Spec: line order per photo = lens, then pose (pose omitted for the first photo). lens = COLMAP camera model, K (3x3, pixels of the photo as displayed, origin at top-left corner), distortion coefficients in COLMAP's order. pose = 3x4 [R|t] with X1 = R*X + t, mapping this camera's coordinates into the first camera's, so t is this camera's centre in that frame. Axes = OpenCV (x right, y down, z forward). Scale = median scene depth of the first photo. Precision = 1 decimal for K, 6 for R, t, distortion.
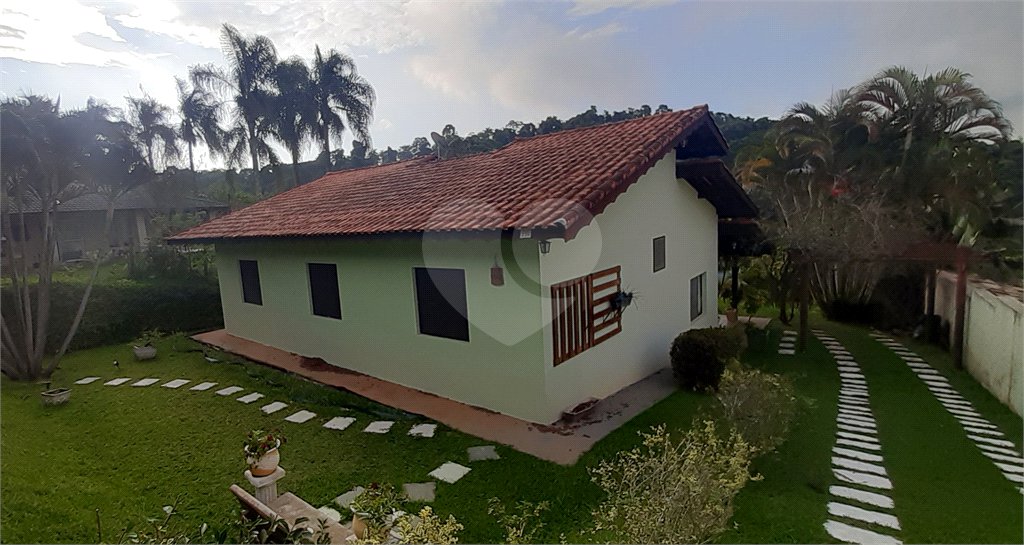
lens RADIAL K [[478.5, 0, 452.3], [0, 478.5, 272.6], [0, 0, 1]] dist [0.000473, 0.000293]
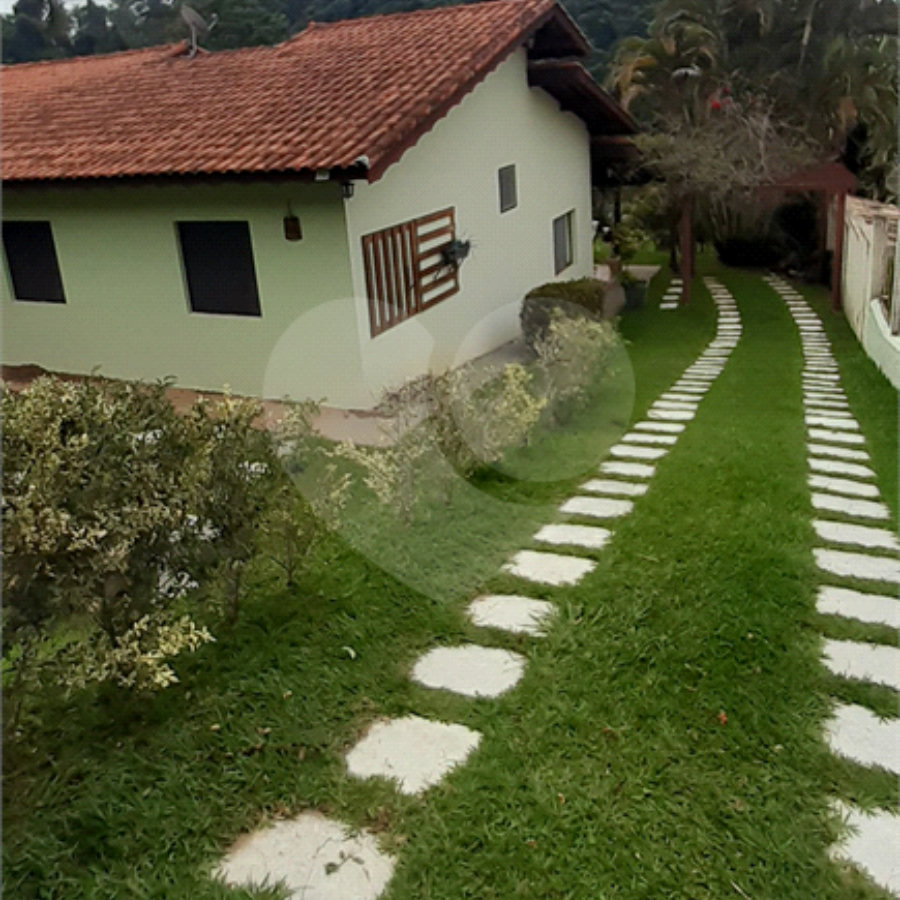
lens RADIAL K [[808.2, 0, 448.8], [0, 808.2, 300.0], [0, 0, 1]] dist [-0.001947, -0.000538]
pose [[0.962711, -0.069687, 0.261402, -0.010673], [0.043054, 0.993405, 0.106268, -0.004435], [-0.267083, -0.091051, 0.959362, -0.284488]]
